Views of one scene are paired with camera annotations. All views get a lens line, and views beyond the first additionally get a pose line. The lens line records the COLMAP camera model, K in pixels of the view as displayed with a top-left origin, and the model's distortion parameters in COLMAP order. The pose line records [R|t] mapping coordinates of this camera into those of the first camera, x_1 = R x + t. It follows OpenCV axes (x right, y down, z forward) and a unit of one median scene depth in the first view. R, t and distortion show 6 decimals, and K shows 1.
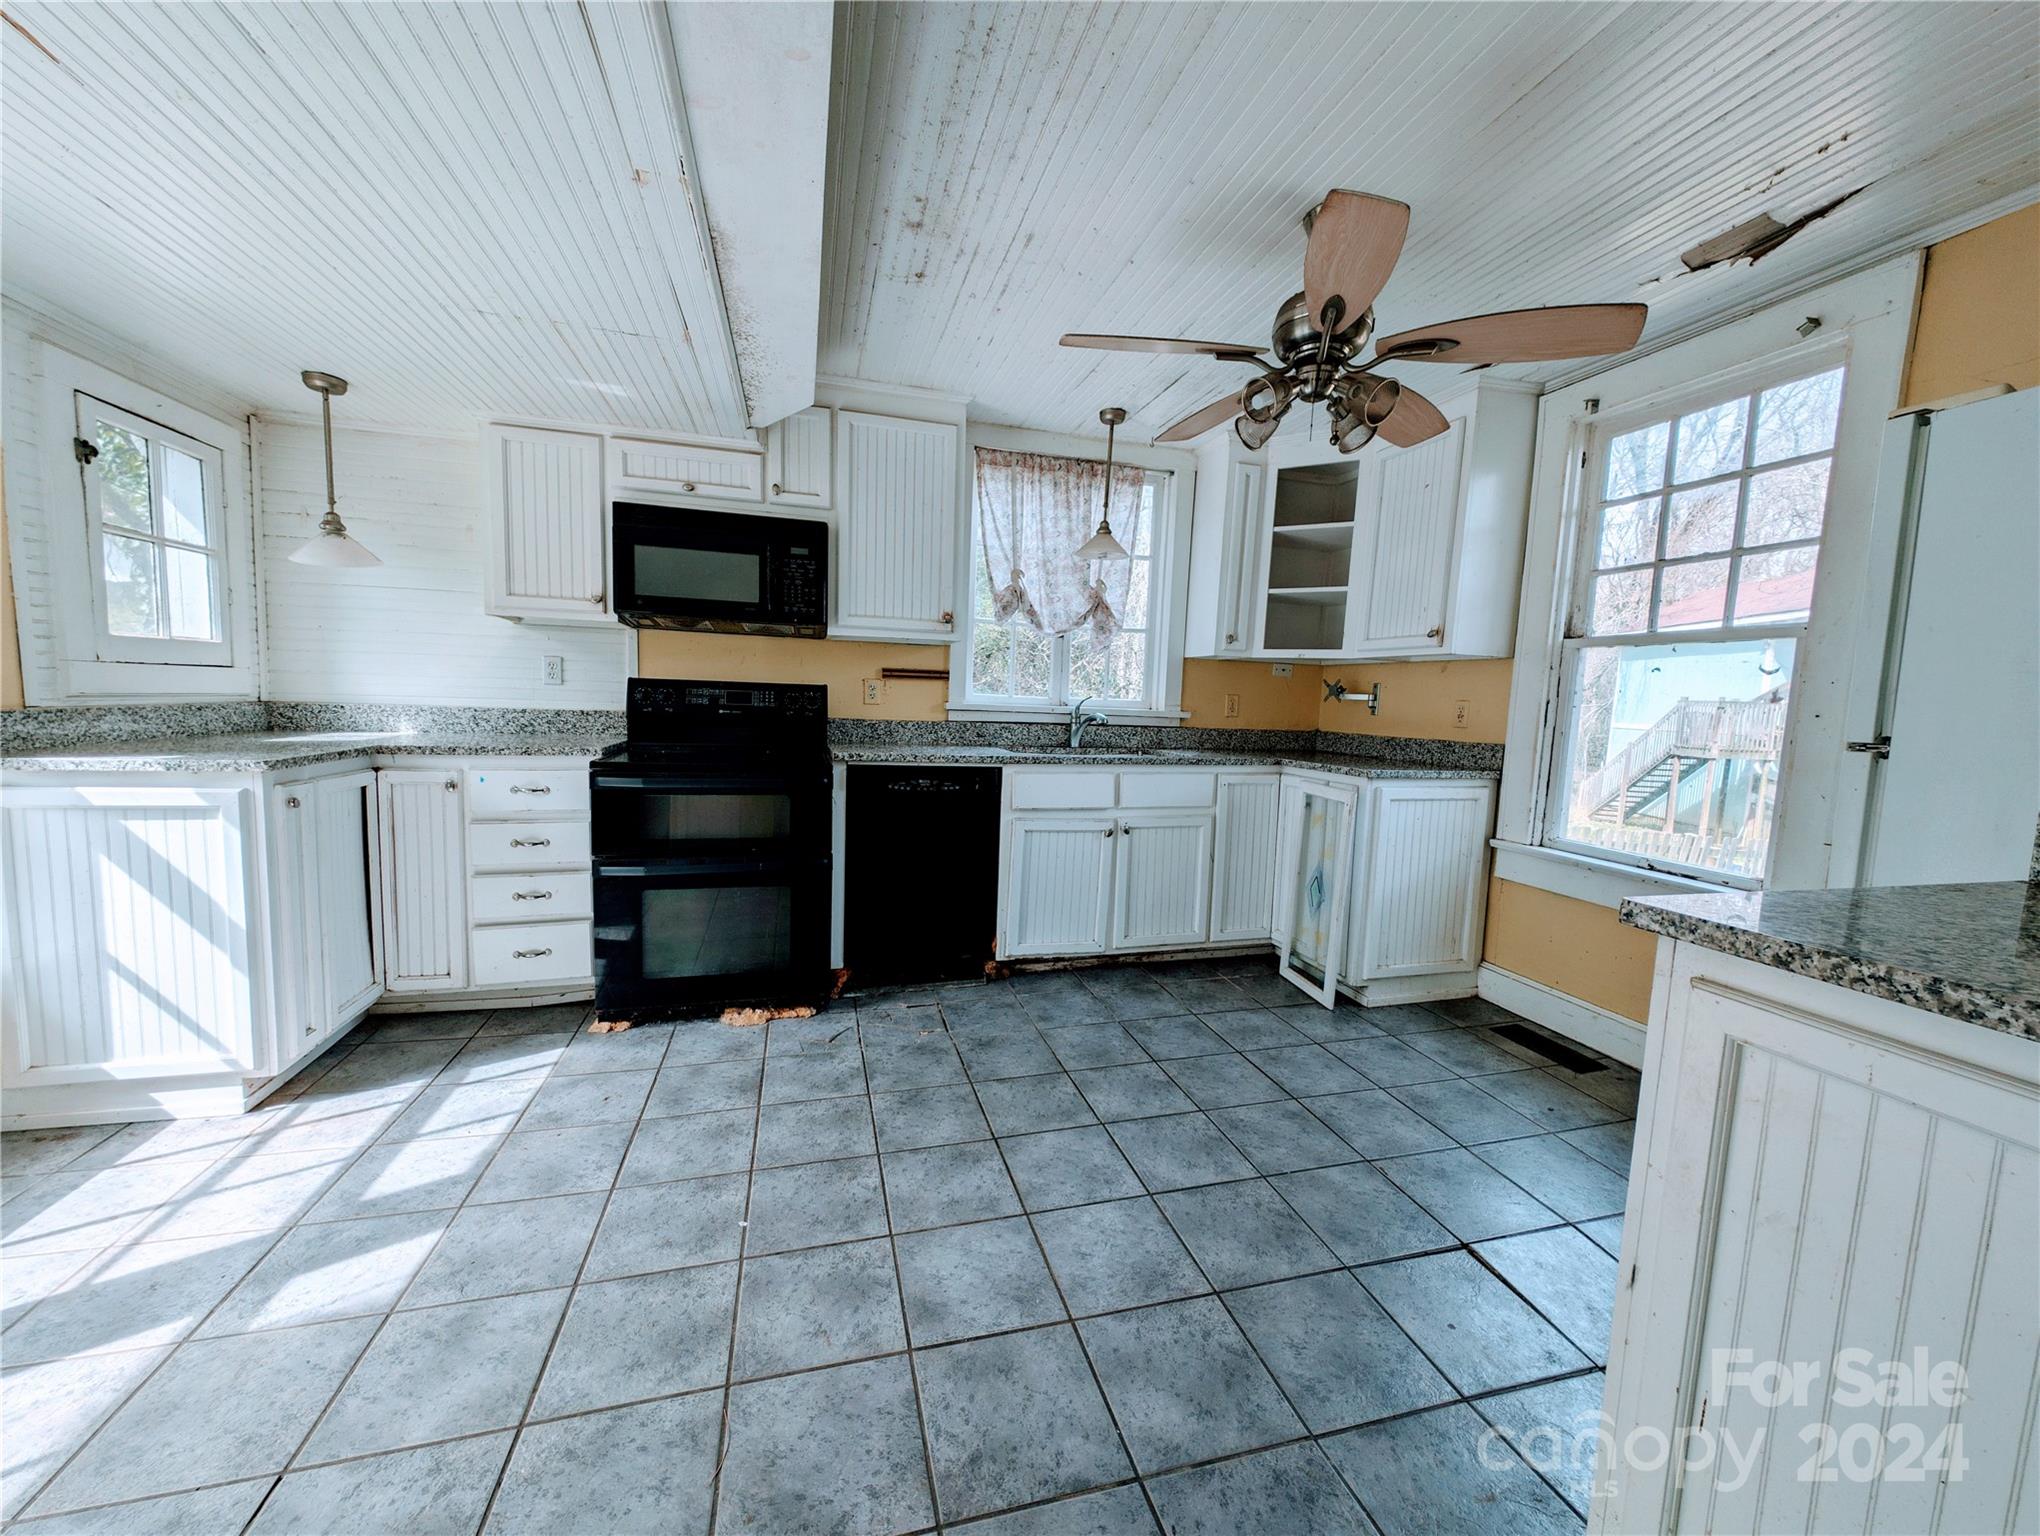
lens RADIAL K [[749.2, 0, 1009.3], [0, 749.2, 775.3], [0, 0, 1]] dist [-0.000954, -0.000394]
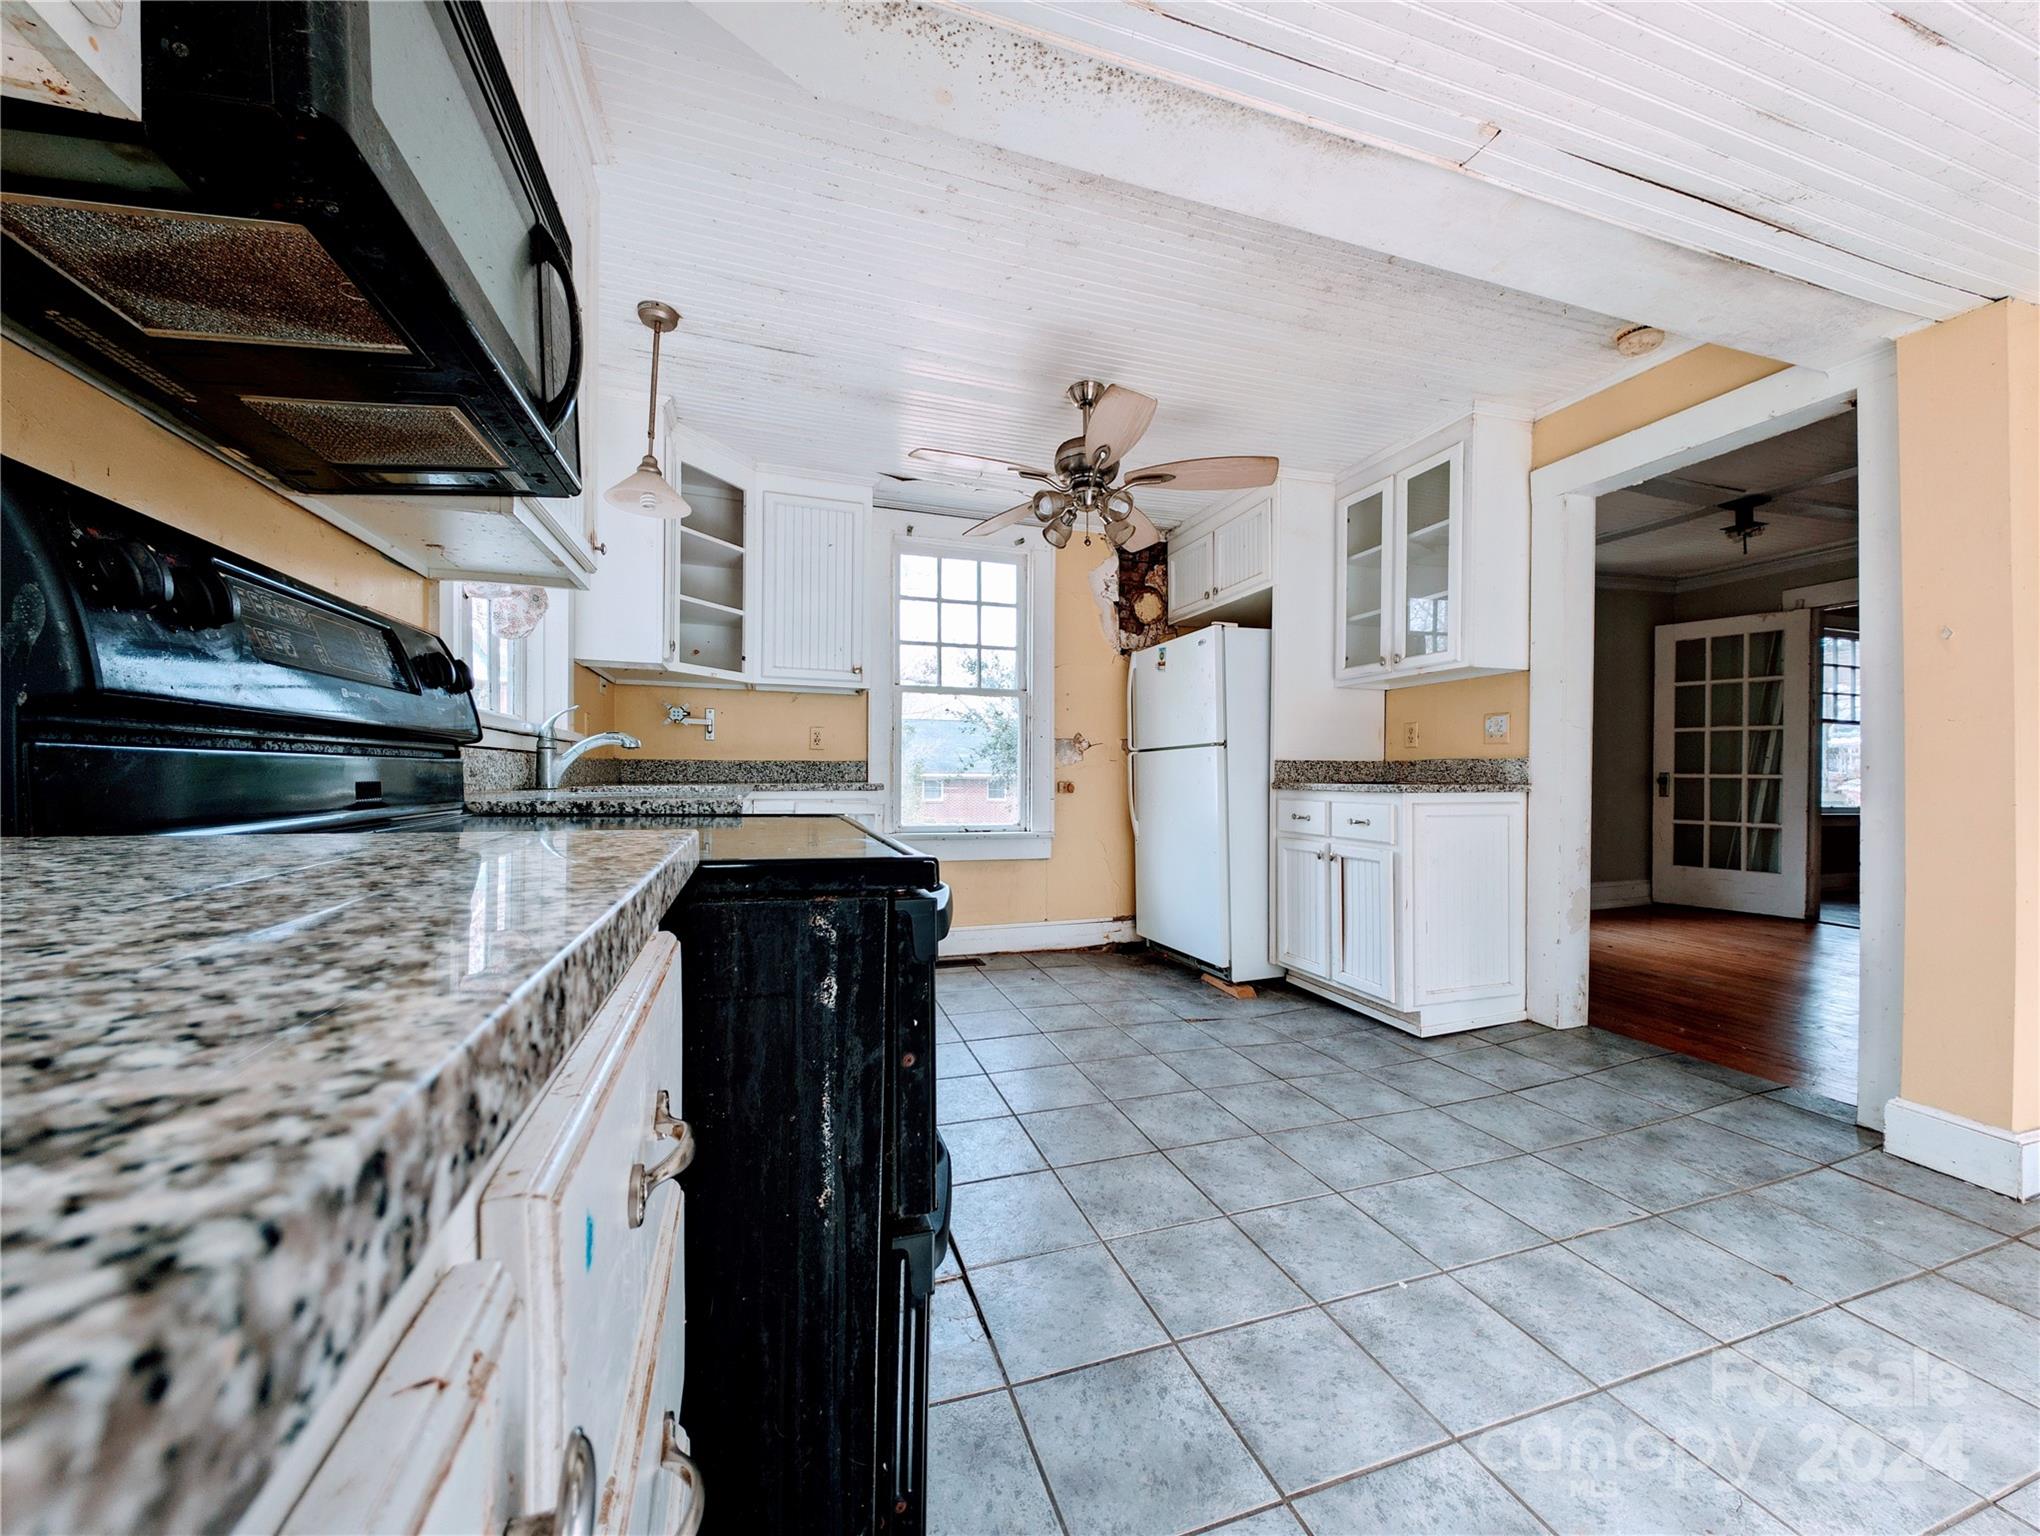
lens RADIAL K [[749.2, 0, 1015.7], [0, 749.2, 774.8], [0, 0, 1]] dist [-0.000954, -0.000394]
pose [[-0.022888, -0.042387, 0.998839, -1.075110], [0.091482, 0.994820, 0.044313, -0.082675], [-0.995544, 0.092390, -0.018892, 1.257395]]
